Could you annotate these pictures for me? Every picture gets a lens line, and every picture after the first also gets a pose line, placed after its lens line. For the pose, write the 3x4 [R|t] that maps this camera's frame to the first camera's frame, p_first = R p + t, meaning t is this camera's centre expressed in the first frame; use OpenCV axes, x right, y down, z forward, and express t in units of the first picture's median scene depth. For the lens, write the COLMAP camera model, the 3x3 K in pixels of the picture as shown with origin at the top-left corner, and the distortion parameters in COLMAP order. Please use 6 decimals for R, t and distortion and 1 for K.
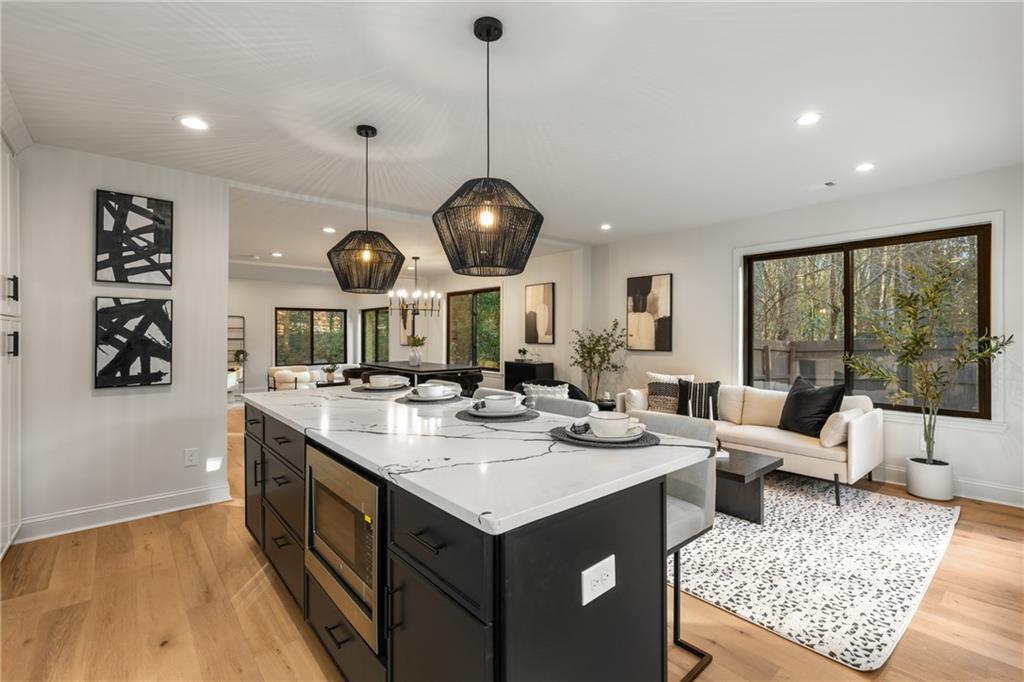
lens RADIAL K [[459.9, 0, 510.3], [0, 459.9, 333.6], [0, 0, 1]] dist [0.015529, -0.003811]
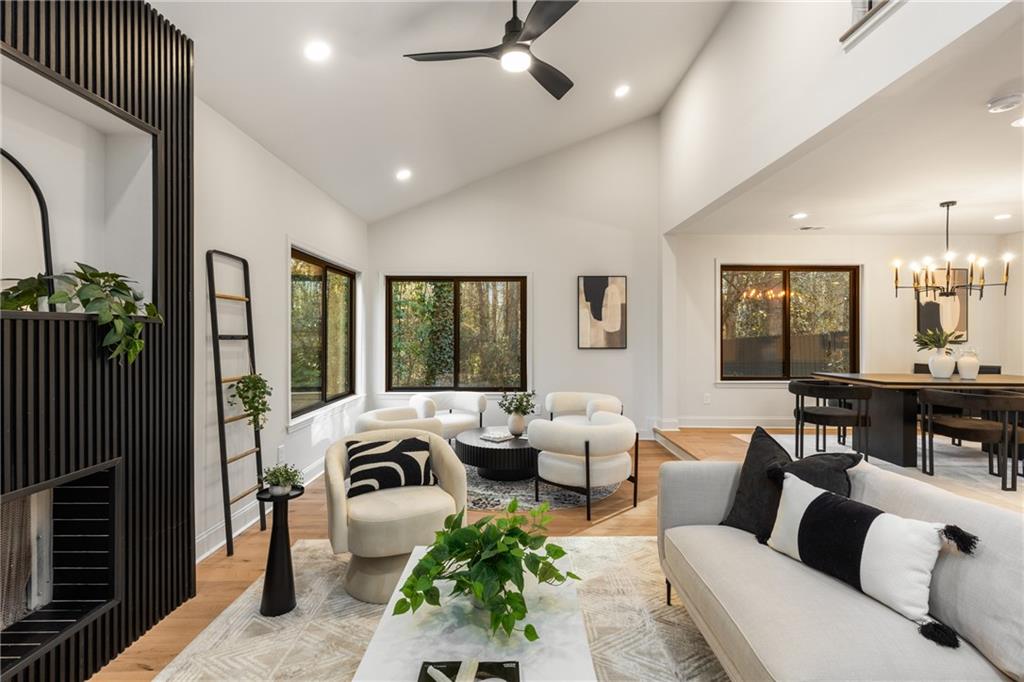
lens RADIAL K [[459.9, 0, 520.1], [0, 459.9, 333.6], [0, 0, 1]] dist [0.015529, -0.003811]
pose [[0.634041, 0.007635, 0.773262, -1.524112], [-0.005203, 0.999971, -0.005607, 0.022695], [-0.773282, -0.000468, 0.634062, 1.524445]]
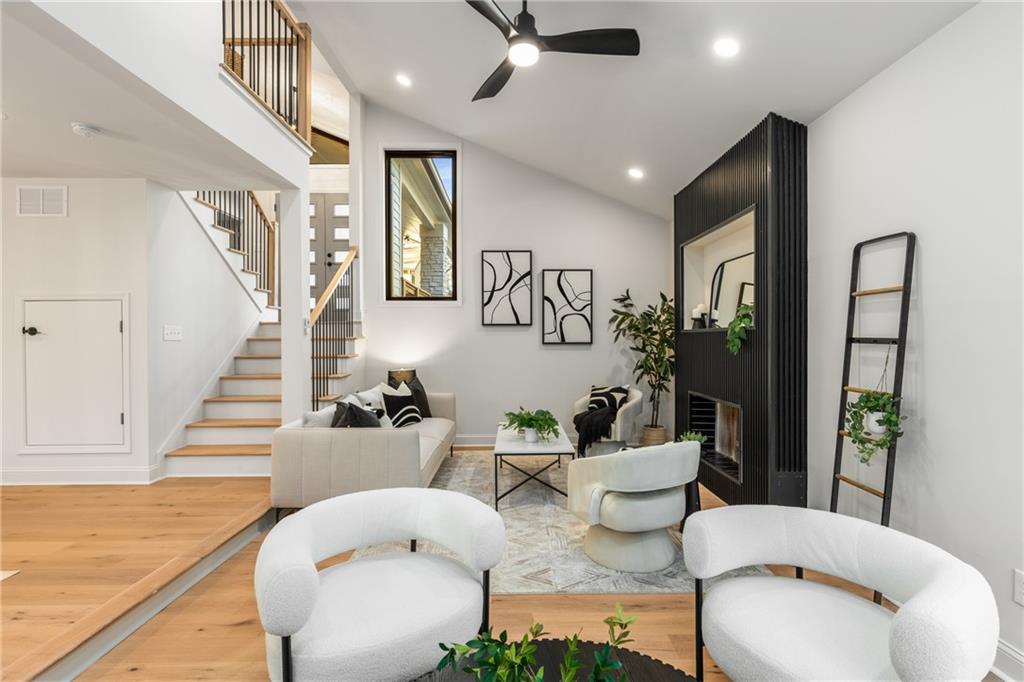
lens RADIAL K [[482.7, 0, 509.7], [0, 482.7, 338.8], [0, 0, 1]] dist [-0.000985, -0.002322]
pose [[-0.644972, 0.004886, -0.764190, -0.676129], [0.003265, 0.999988, 0.003637, 0.021036], [0.764199, -0.000149, -0.644981, 2.215580]]
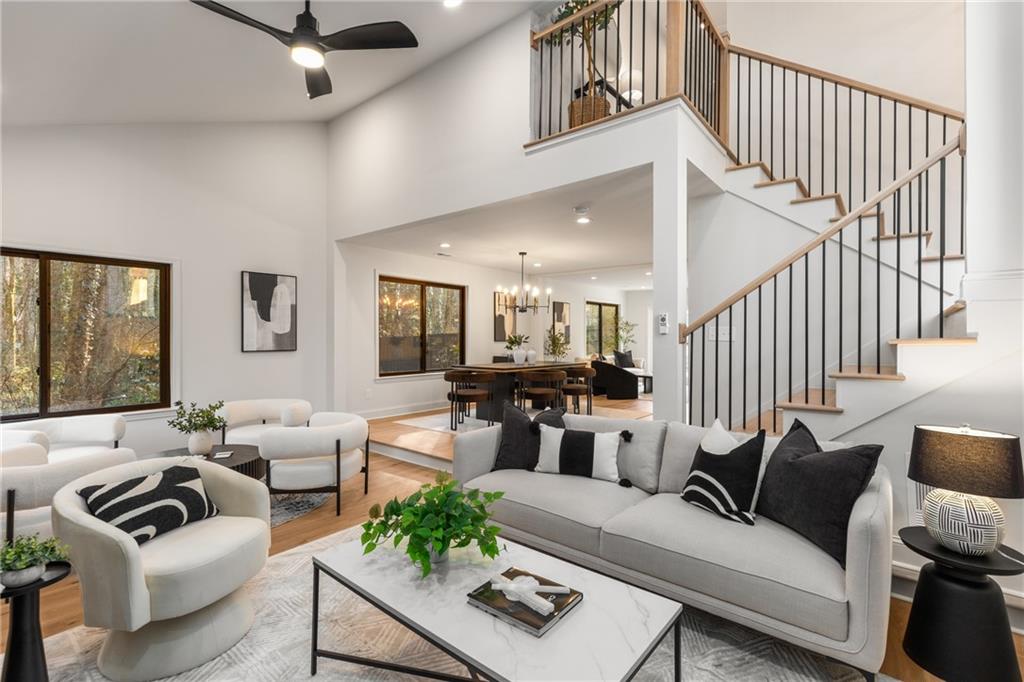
lens RADIAL K [[459.9, 0, 513.5], [0, 459.9, 335.9], [0, 0, 1]] dist [0.015529, -0.003811]
pose [[-0.183694, 0.005427, 0.982969, -1.676475], [-0.002215, 0.999980, -0.005935, 0.021881], [-0.982981, -0.003268, -0.183678, 1.739785]]
